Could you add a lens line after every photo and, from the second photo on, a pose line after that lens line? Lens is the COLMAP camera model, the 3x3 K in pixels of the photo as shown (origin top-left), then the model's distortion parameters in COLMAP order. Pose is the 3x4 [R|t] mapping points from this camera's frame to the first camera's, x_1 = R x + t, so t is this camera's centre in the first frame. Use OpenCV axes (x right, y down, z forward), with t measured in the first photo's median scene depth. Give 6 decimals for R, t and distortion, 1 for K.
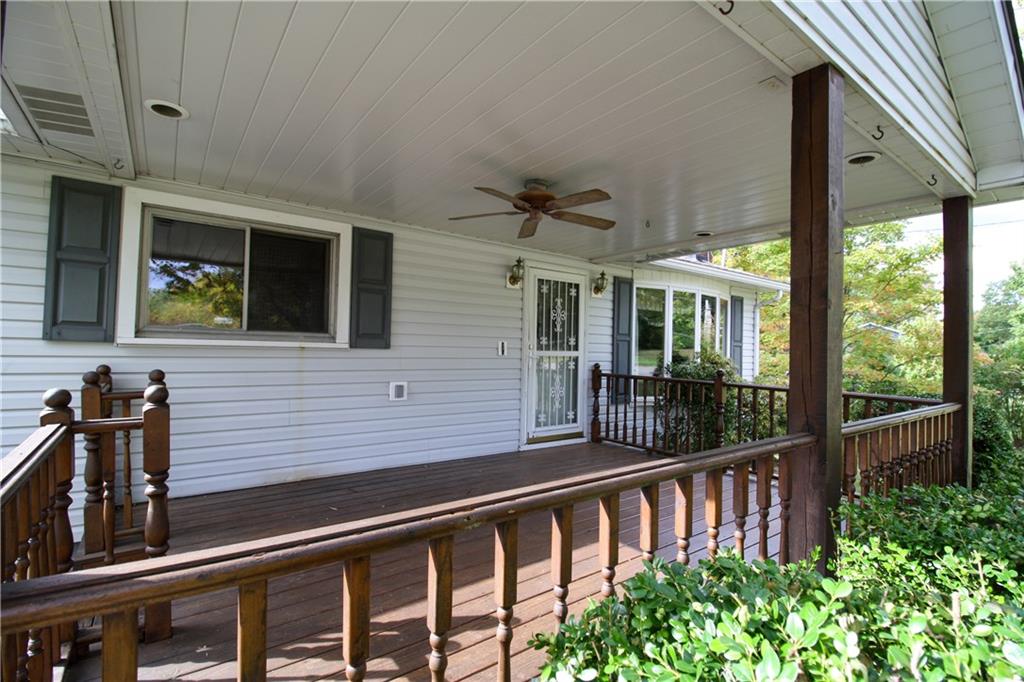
lens RADIAL K [[475.9, 0, 519.8], [0, 475.9, 344.9], [0, 0, 1]] dist [-0.005797, -0.008660]
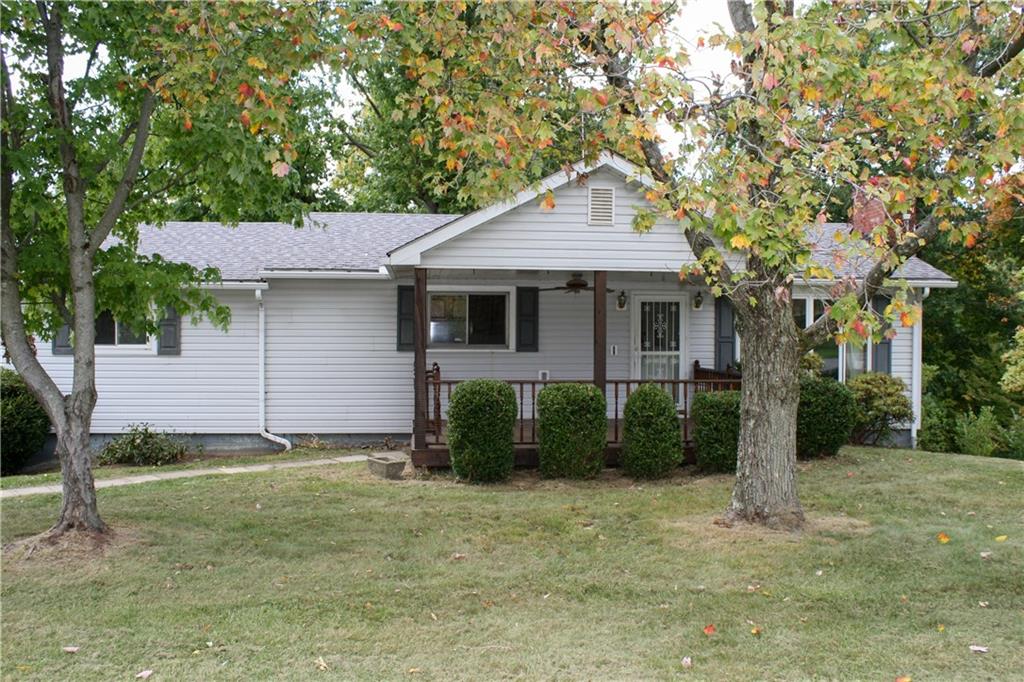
lens RADIAL K [[958.8, 0, 511.3], [0, 958.8, 340.6], [0, 0, 1]] dist [-0.001561, 0.000000]
pose [[0.855418, -0.021024, -0.517511, 1.212091], [0.022141, 0.999747, -0.004017, -0.017728], [0.517465, -0.008022, 0.855667, -1.718435]]
